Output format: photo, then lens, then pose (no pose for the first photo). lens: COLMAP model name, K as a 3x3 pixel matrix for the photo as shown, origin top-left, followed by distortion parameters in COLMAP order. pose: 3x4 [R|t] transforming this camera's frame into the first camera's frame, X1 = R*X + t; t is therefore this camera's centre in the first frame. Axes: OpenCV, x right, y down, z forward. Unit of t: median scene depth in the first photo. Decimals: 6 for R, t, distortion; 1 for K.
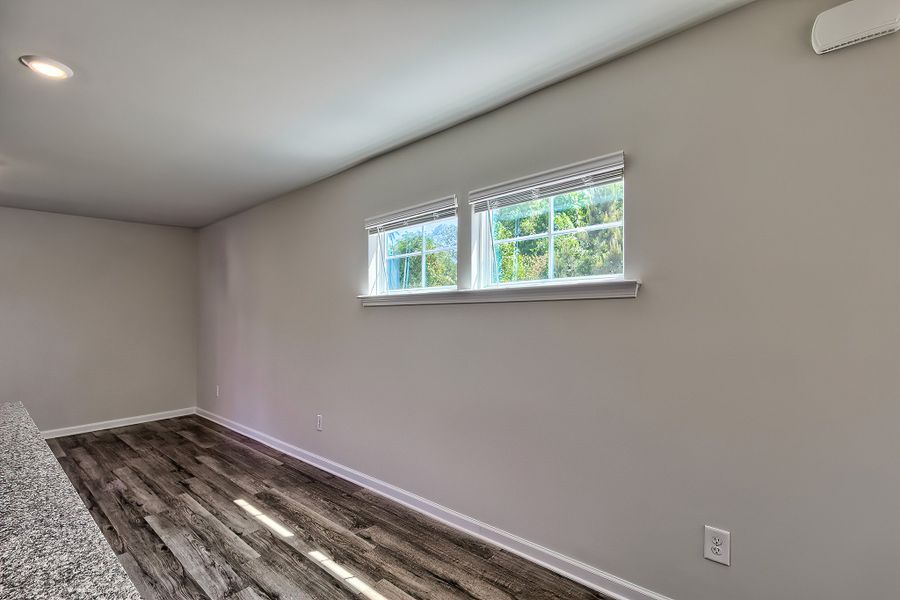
lens RADIAL K [[420.5, 0, 458.4], [0, 420.5, 311.4], [0, 0, 1]] dist [0.001814, 0.000711]
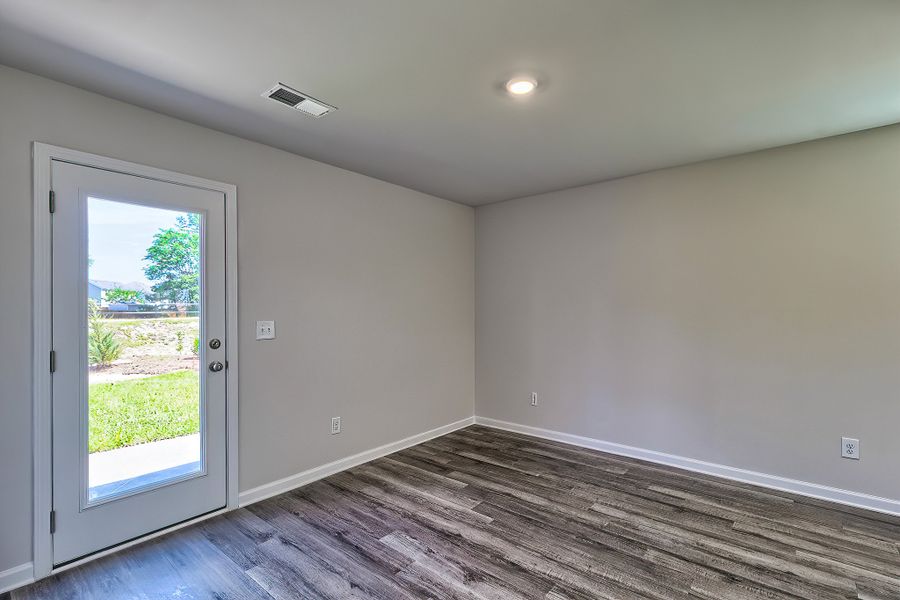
lens RADIAL K [[420.5, 0, 458.4], [0, 420.5, 311.4], [0, 0, 1]] dist [0.001814, 0.000711]
pose [[0.999719, 0.012923, 0.019850, -1.149031], [-0.013041, 0.999898, 0.005806, 0.021314], [-0.019773, -0.006063, 0.999786, 0.265421]]
